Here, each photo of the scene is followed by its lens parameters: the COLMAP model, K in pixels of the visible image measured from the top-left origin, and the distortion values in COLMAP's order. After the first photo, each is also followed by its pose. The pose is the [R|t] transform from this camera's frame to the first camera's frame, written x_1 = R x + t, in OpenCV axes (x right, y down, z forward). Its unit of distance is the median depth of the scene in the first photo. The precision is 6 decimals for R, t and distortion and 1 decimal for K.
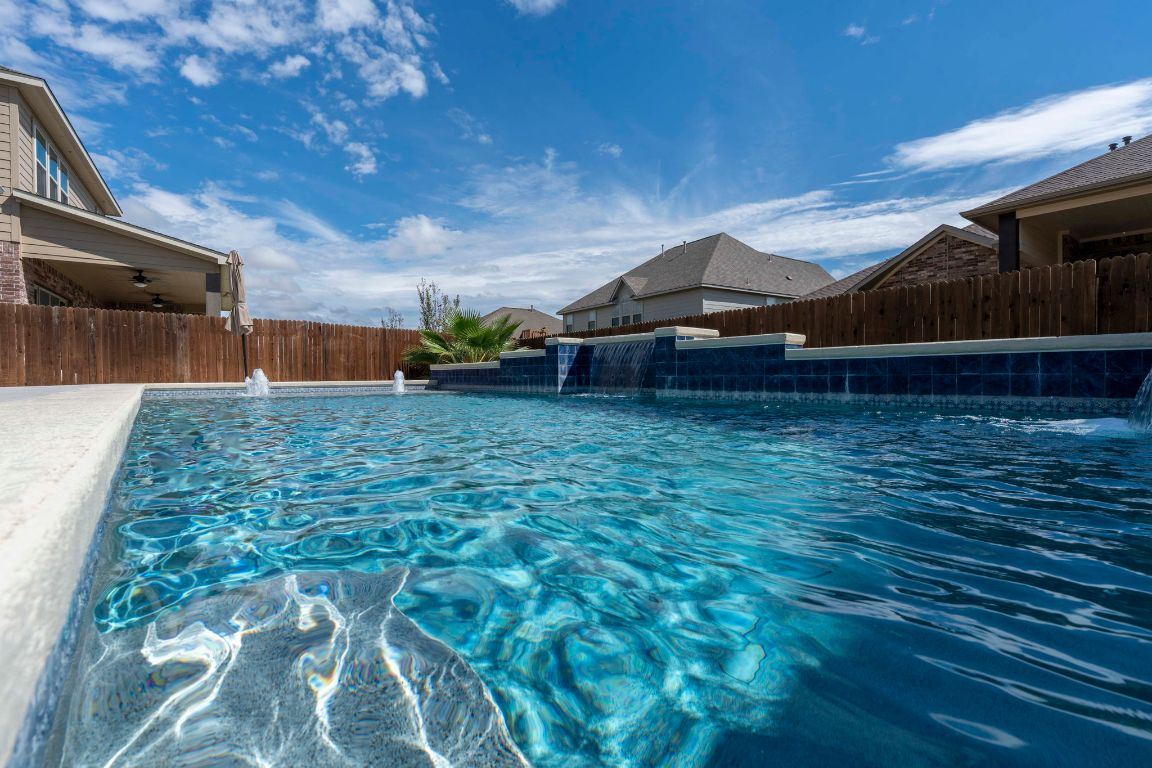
lens RADIAL K [[537.6, 0, 587.8], [0, 537.6, 382.0], [0, 0, 1]] dist [-0.002811, 0.000496]
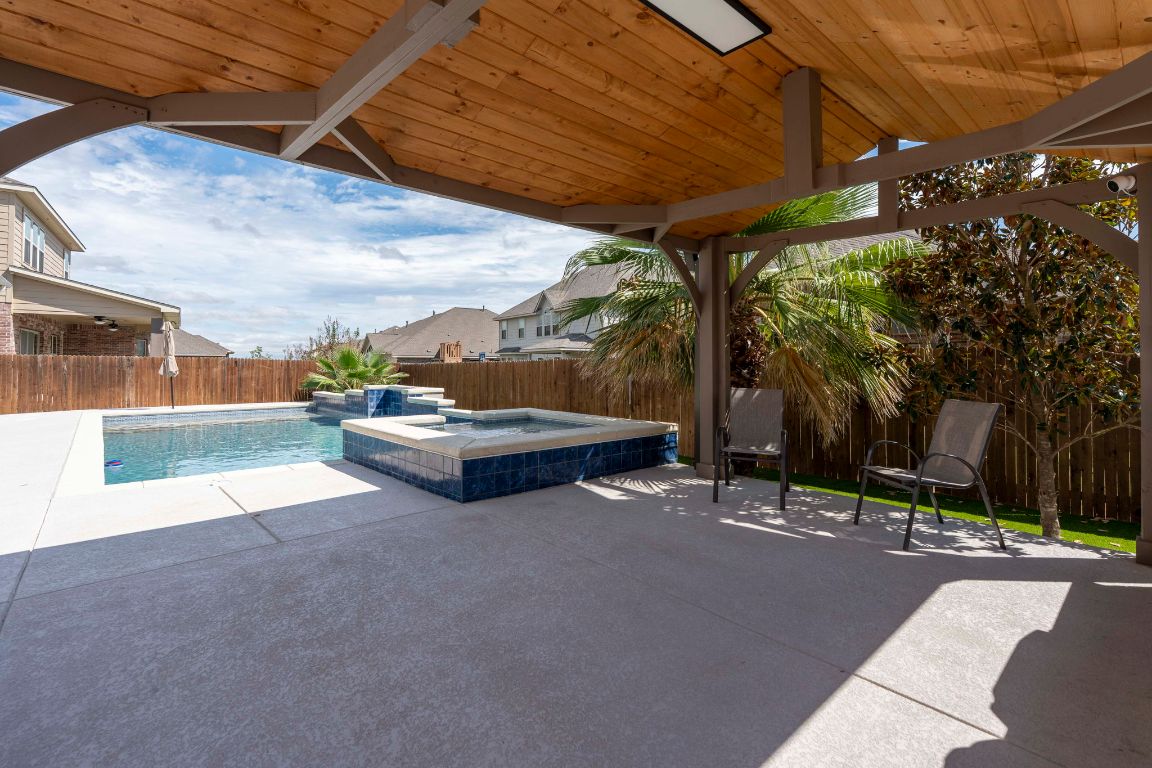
lens RADIAL K [[537.6, 0, 591.8], [0, 537.6, 349.3], [0, 0, 1]] dist [-0.002811, 0.000496]
pose [[0.998387, 0.010381, 0.055827, 0.373649], [-0.007956, 0.999023, -0.043472, -0.090674], [-0.056223, 0.042957, 0.997494, -0.474512]]
